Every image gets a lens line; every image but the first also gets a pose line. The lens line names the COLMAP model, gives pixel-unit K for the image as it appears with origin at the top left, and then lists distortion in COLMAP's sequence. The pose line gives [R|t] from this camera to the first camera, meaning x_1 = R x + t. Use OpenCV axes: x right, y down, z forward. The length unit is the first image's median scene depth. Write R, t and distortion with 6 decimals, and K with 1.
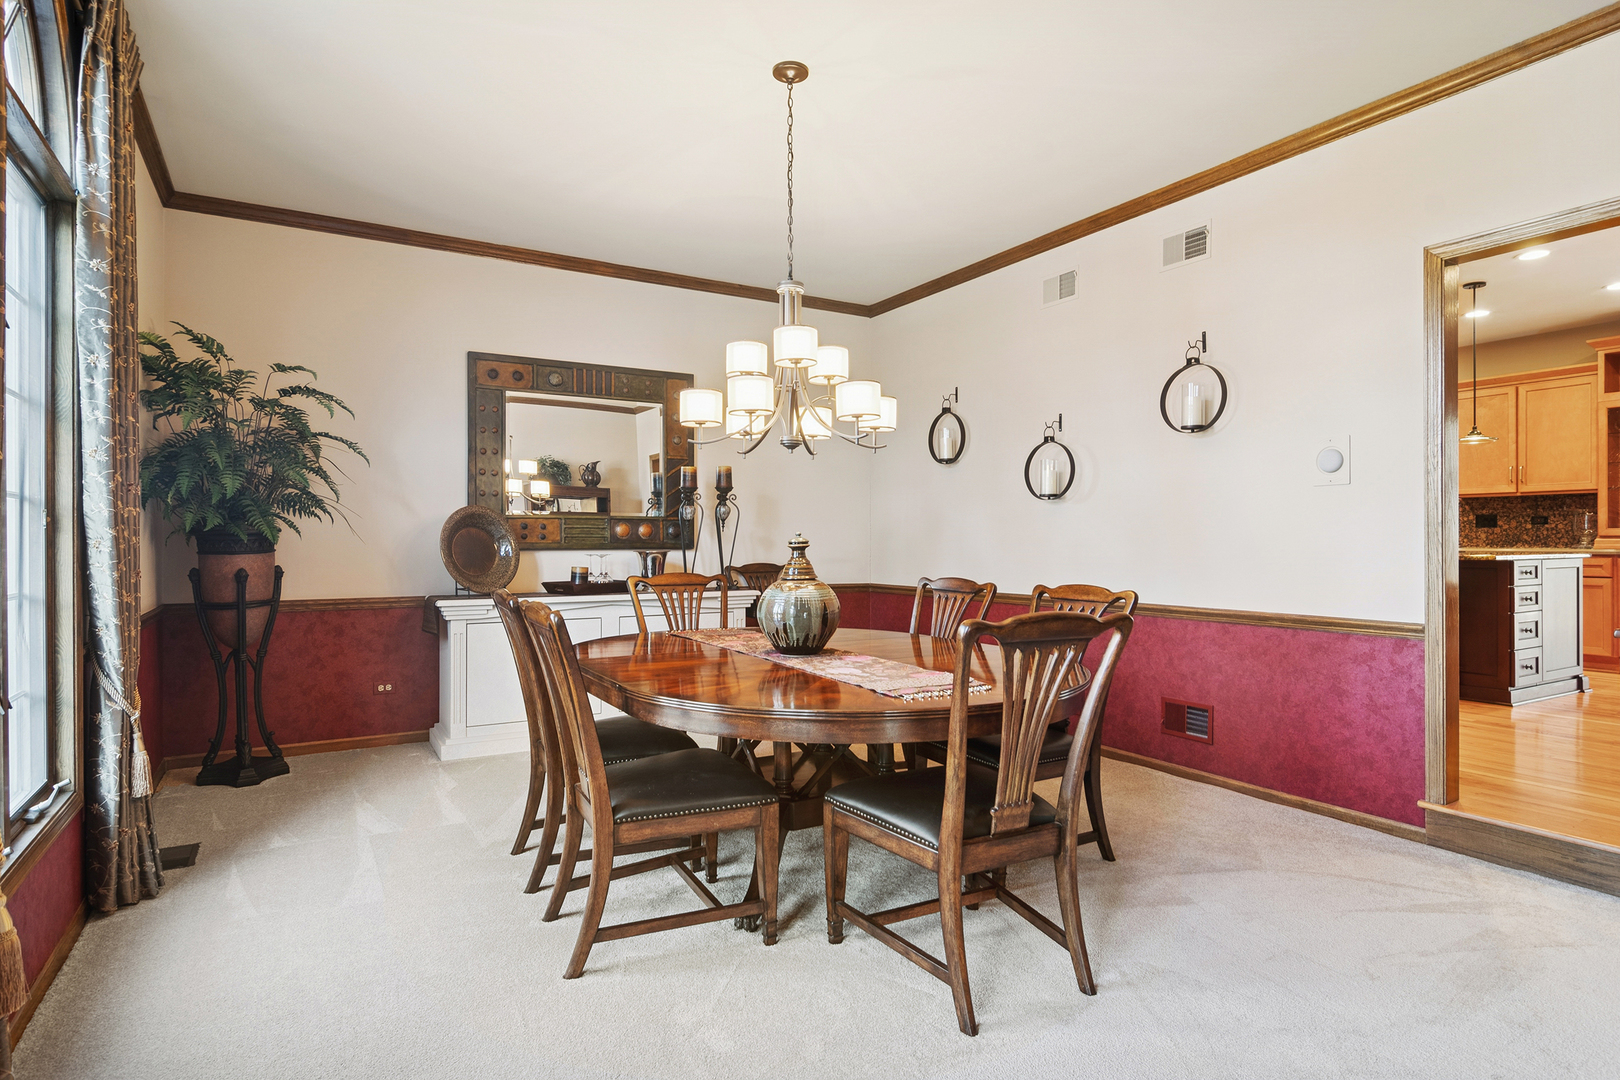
lens RADIAL K [[874.3, 0, 808.0], [0, 874.3, 544.2], [0, 0, 1]] dist [0.000354, -0.000201]
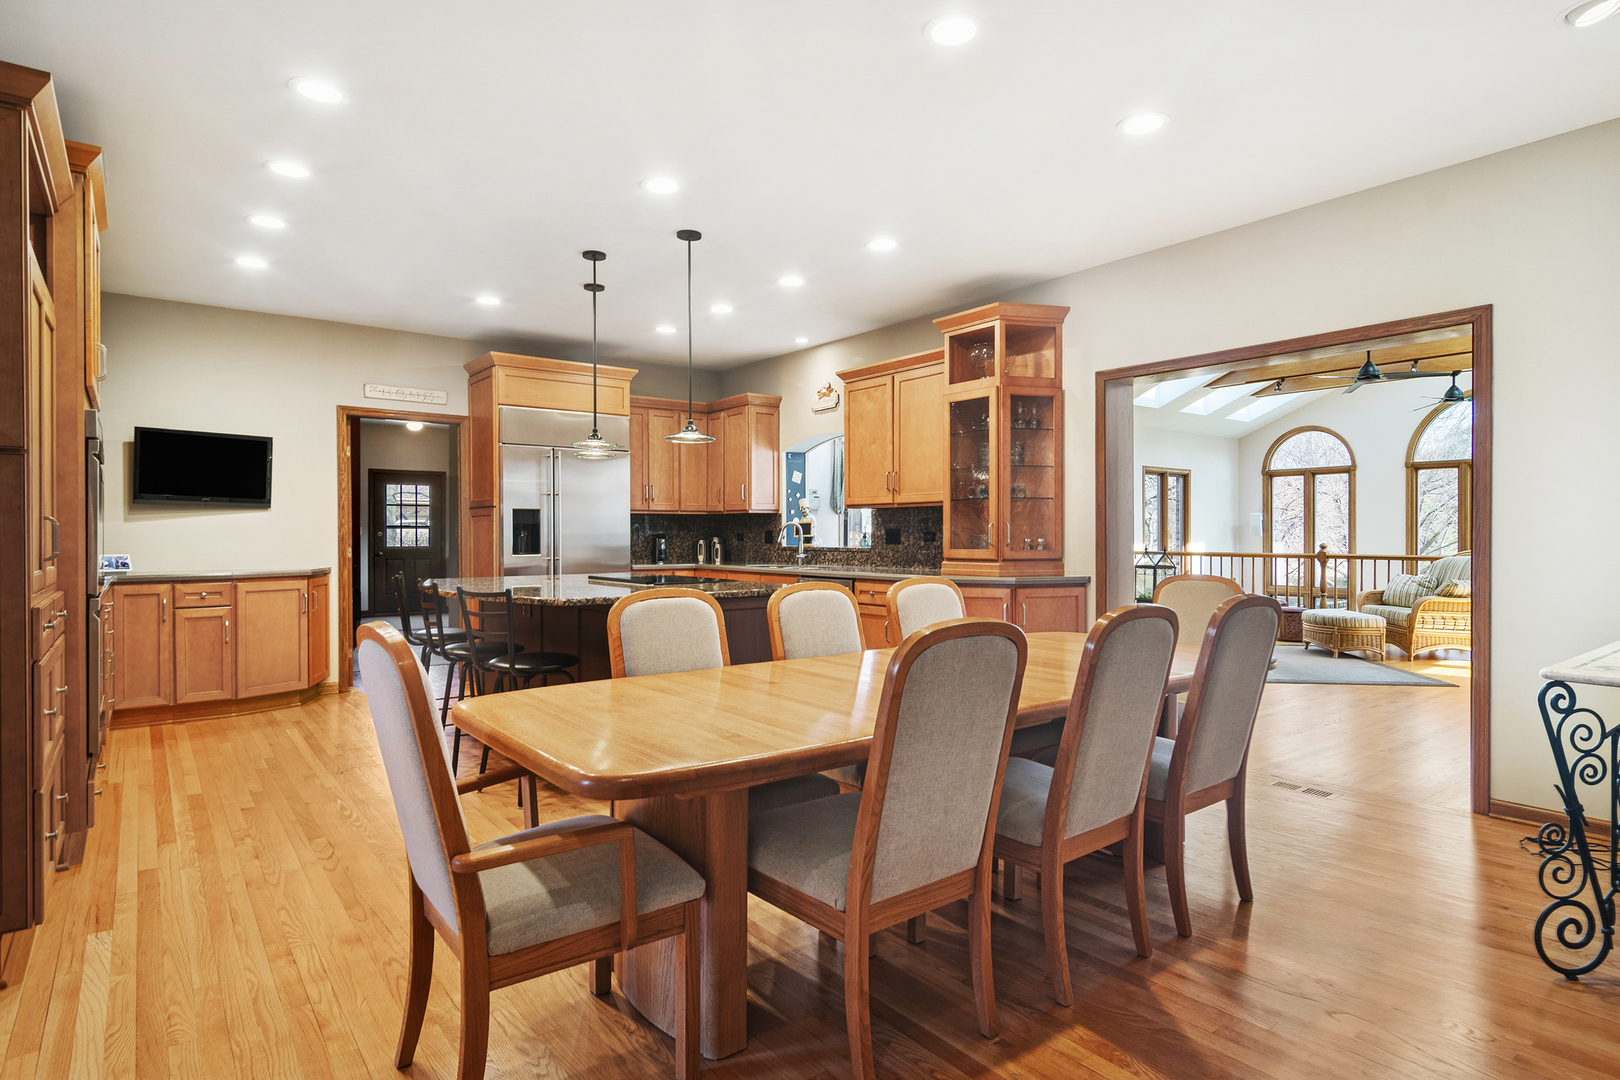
lens RADIAL K [[874.3, 0, 817.8], [0, 874.3, 535.6], [0, 0, 1]] dist [0.000354, -0.000201]
pose [[0.992615, 0.002689, 0.121278, 0.684710], [-0.002618, 0.999996, -0.000745, -0.029817], [-0.121279, 0.000422, 0.992618, 0.198669]]
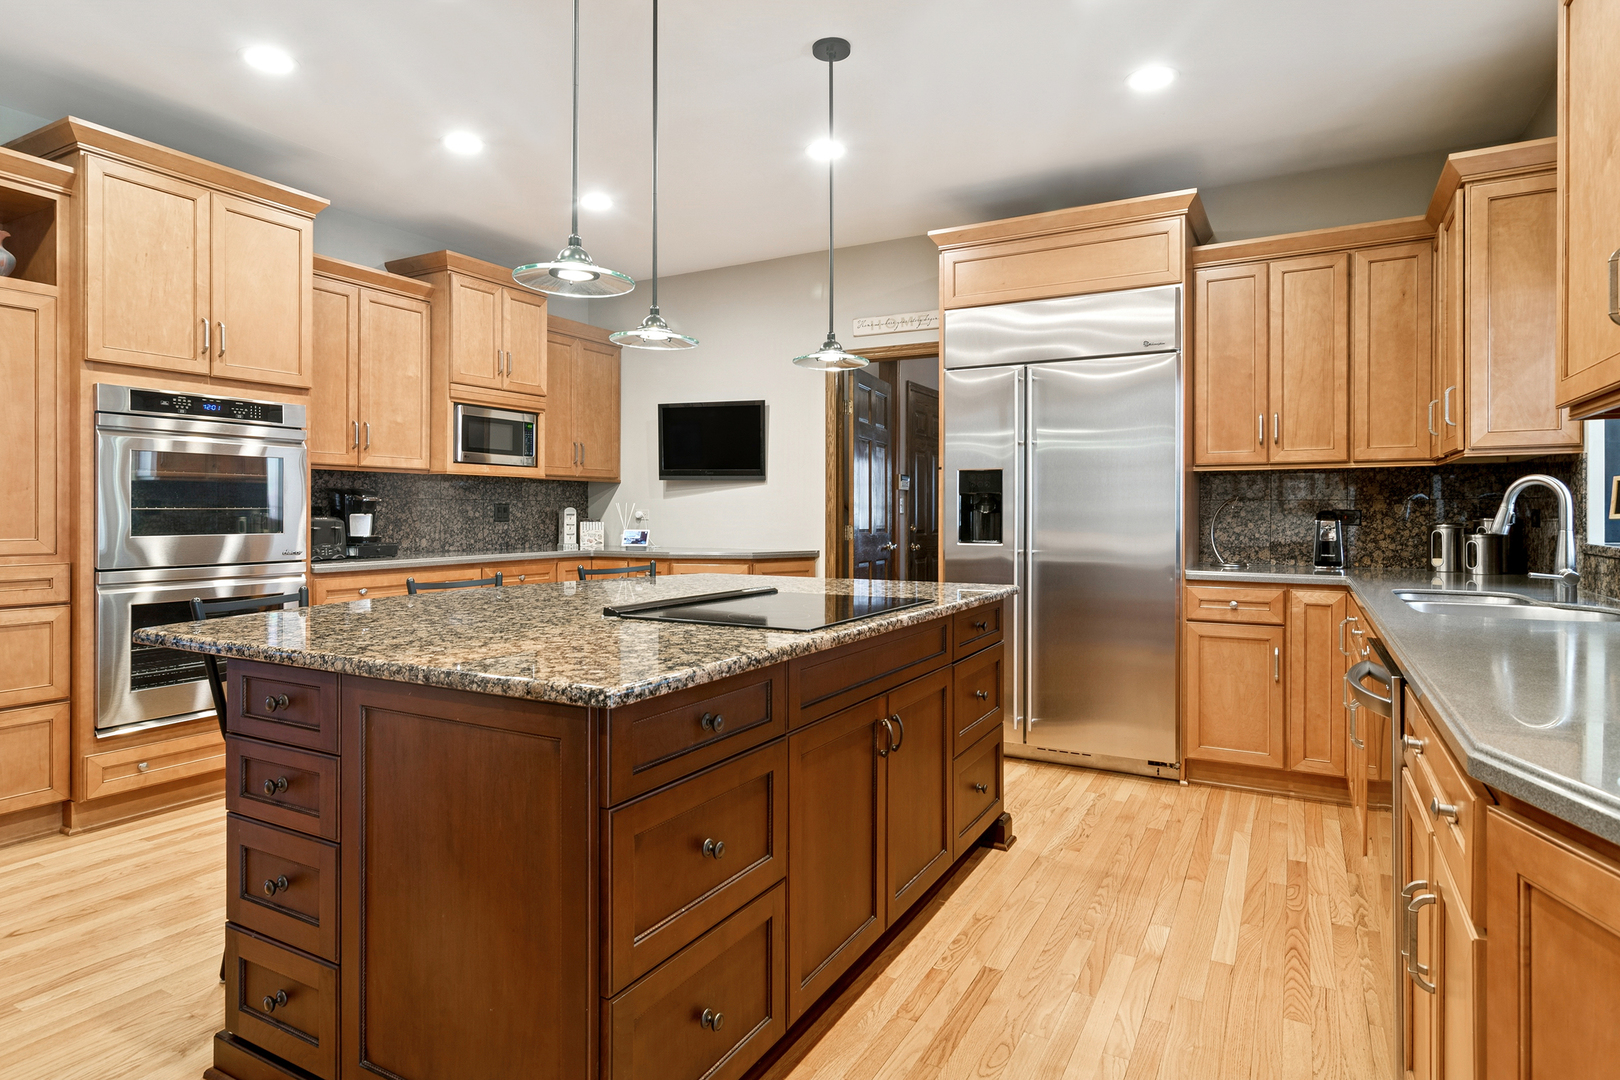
lens RADIAL K [[874.3, 0, 814.6], [0, 874.3, 515.8], [0, 0, 1]] dist [0.000354, -0.000201]
pose [[0.507249, 0.006226, -0.861777, 0.944135], [-0.010092, 0.999948, 0.001284, -0.026652], [0.861740, 0.008046, 0.507286, 0.803104]]
